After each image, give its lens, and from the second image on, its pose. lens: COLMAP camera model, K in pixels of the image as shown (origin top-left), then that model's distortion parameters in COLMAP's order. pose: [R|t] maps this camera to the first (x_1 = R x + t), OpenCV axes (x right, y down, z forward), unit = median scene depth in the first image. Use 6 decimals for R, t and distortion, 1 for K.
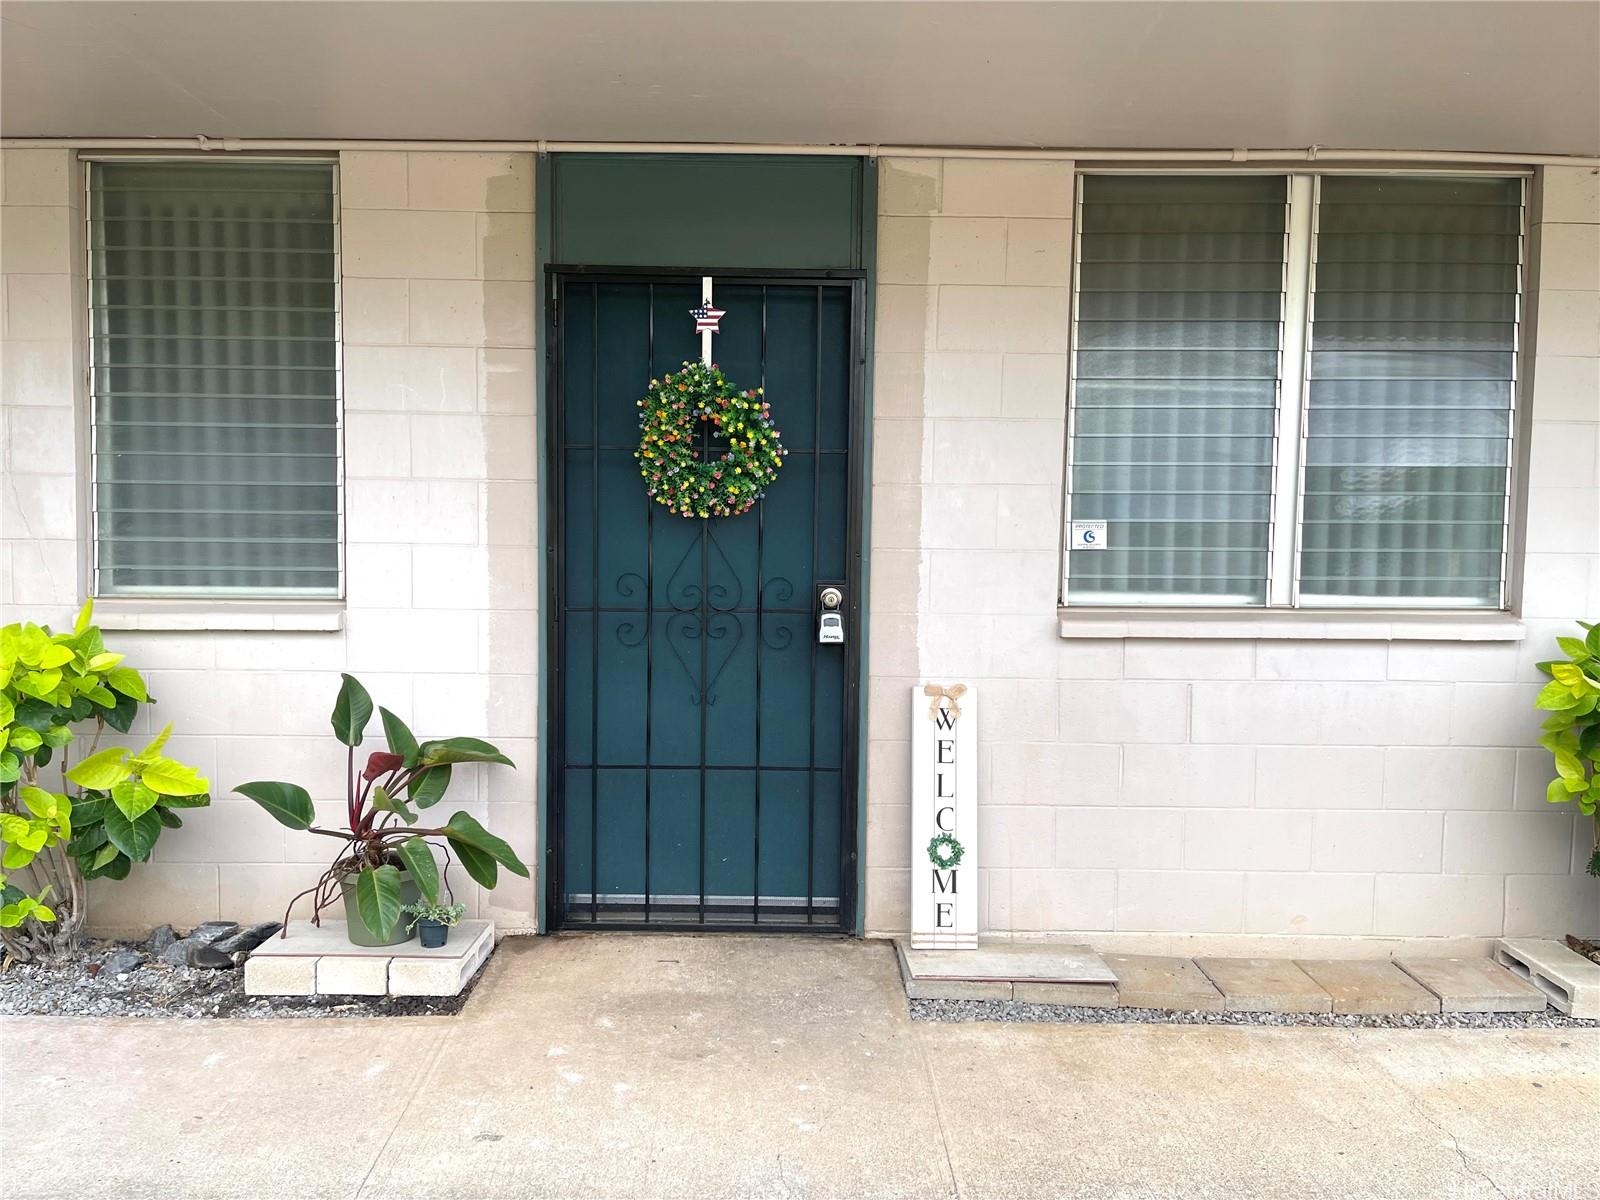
lens RADIAL K [[1212.4, 0, 796.9], [0, 1212.4, 599.8], [0, 0, 1]] dist [0.053635, -0.066796]
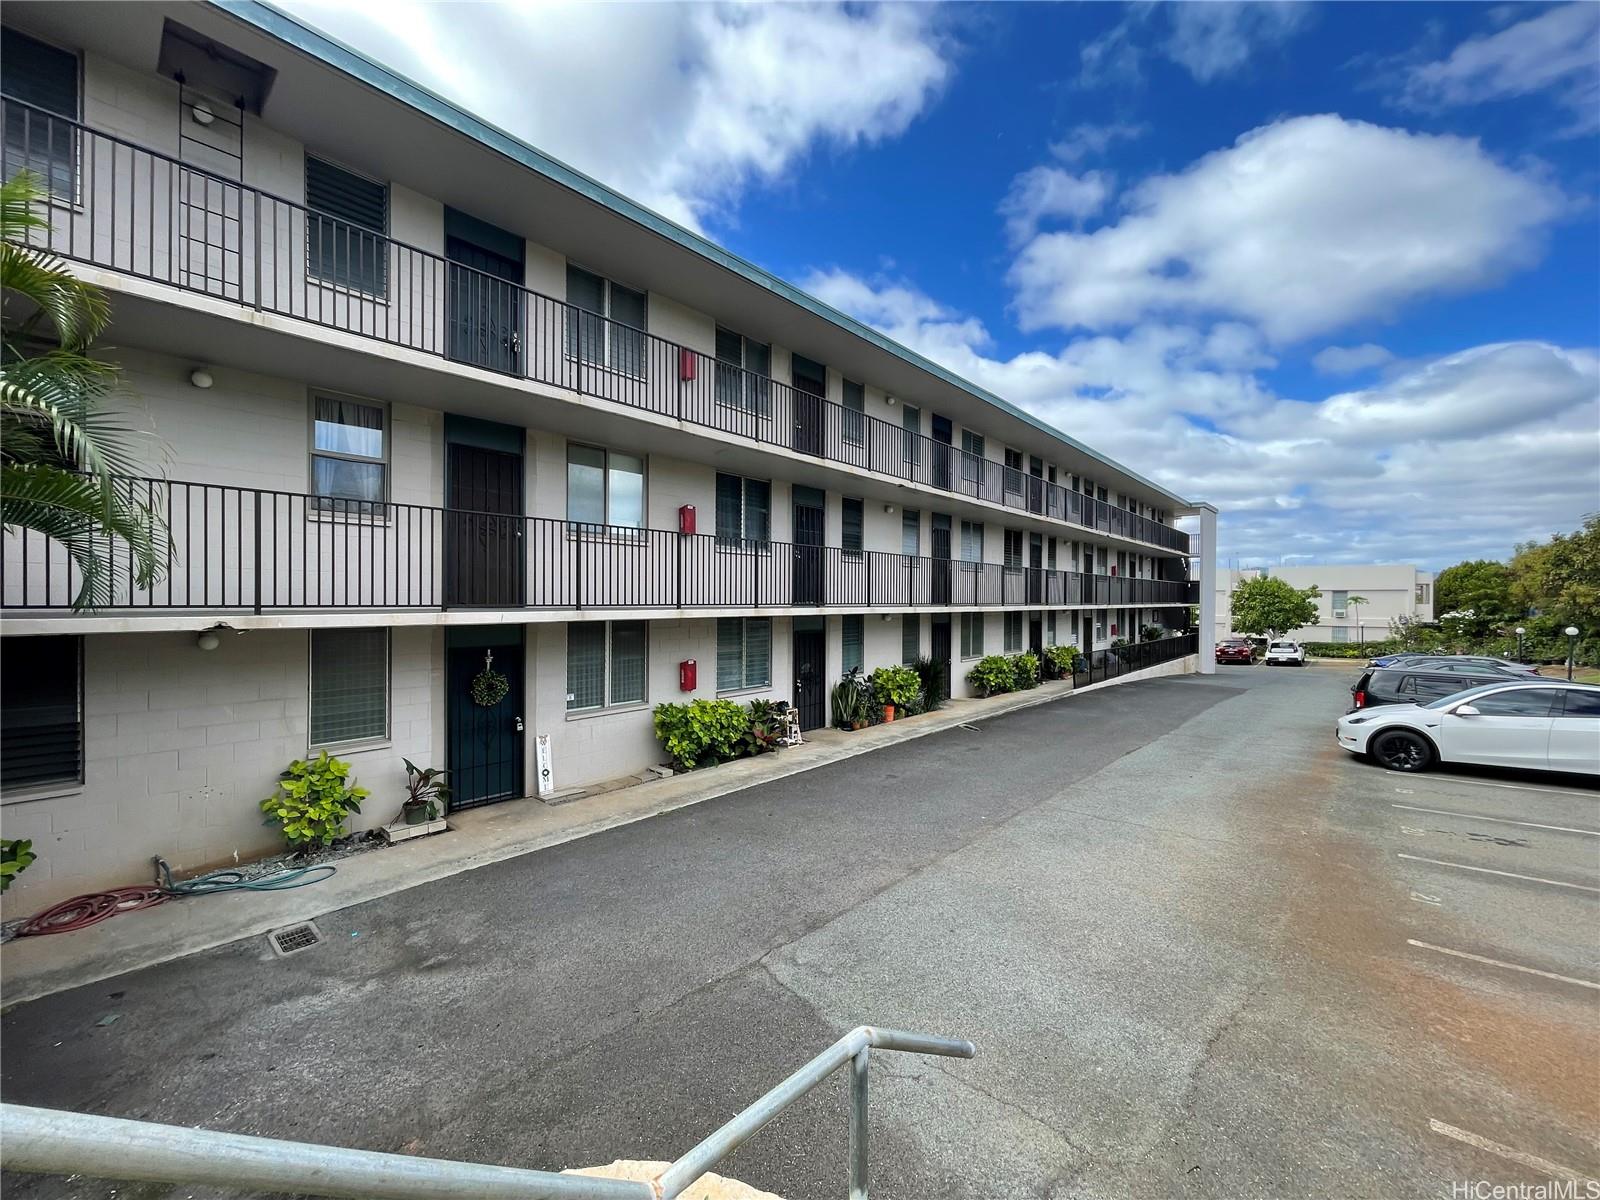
lens RADIAL K [[646.5, 0, 797.5], [0, 646.5, 603.9], [0, 0, 1]] dist [-0.004565, 0.001734]
pose [[0.661425, -0.012855, 0.749901, -1.044191], [0.057622, 0.997769, -0.033719, -0.279692], [-0.747794, 0.065514, 0.660690, -1.311172]]
